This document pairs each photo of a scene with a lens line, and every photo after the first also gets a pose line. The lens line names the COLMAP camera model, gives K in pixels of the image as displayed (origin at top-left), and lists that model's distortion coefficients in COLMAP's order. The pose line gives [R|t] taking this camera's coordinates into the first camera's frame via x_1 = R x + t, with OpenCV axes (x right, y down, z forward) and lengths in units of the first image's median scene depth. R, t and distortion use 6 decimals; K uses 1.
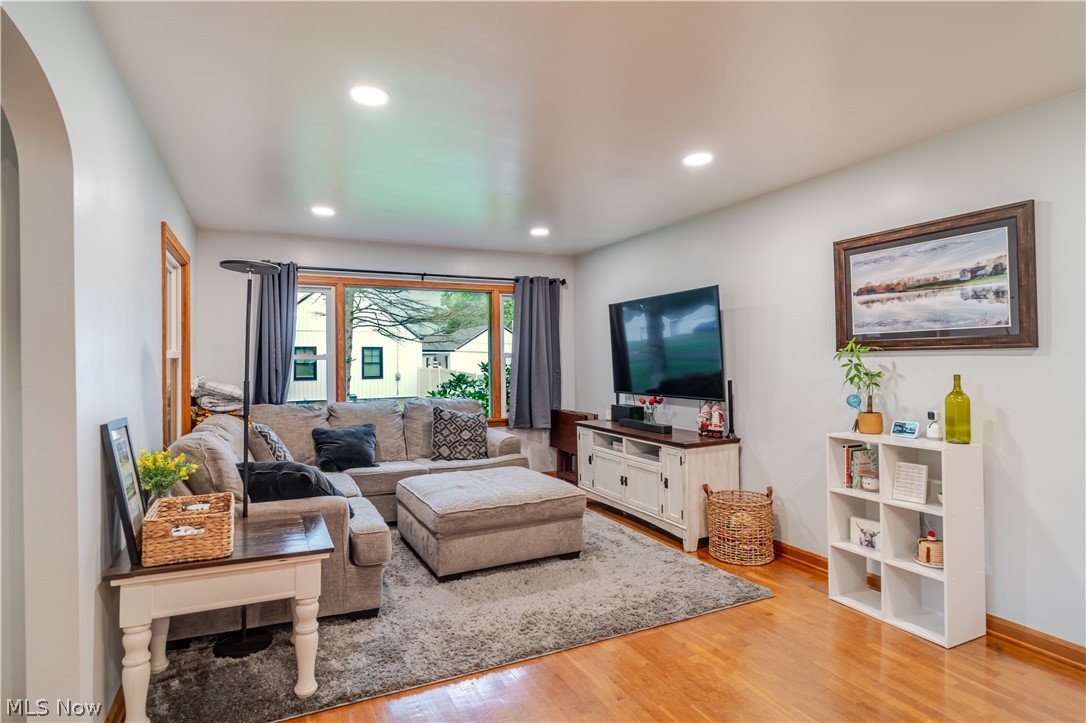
lens RADIAL K [[580.4, 0, 535.2], [0, 580.4, 360.8], [0, 0, 1]] dist [-0.003512, 0.000604]
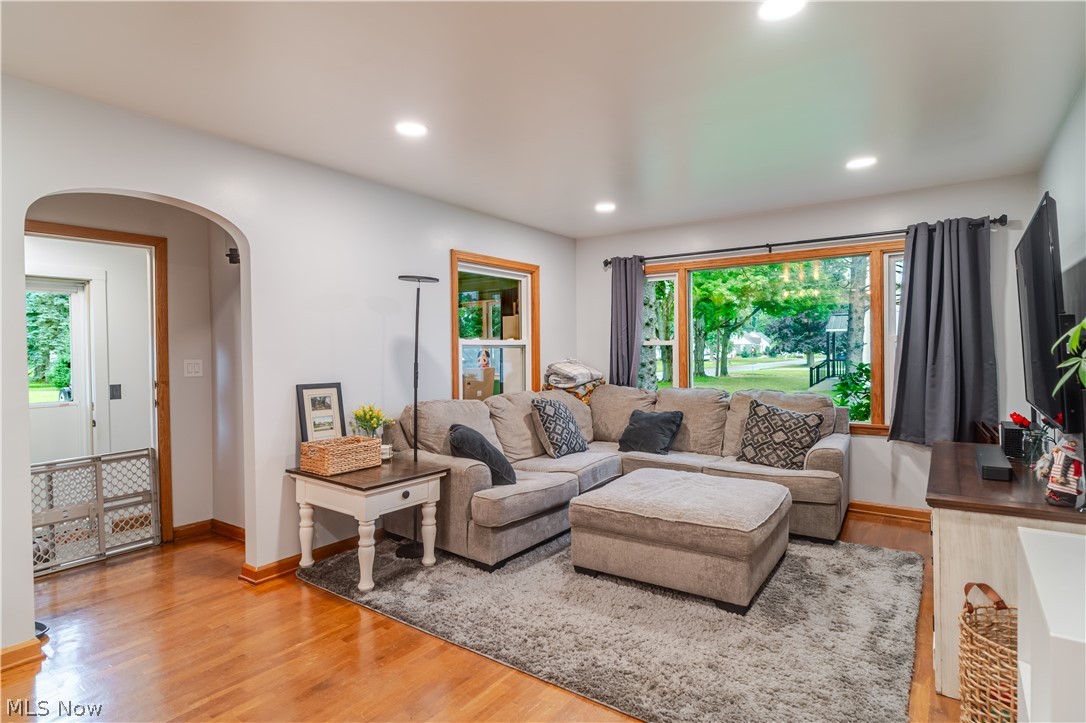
lens RADIAL K [[580.4, 0, 535.2], [0, 580.4, 360.8], [0, 0, 1]] dist [-0.003512, 0.000604]
pose [[0.469972, 0.023409, -0.882371, 0.459984], [0.002775, 0.999604, 0.027998, -0.003948], [0.882677, -0.015607, 0.469721, 0.328924]]
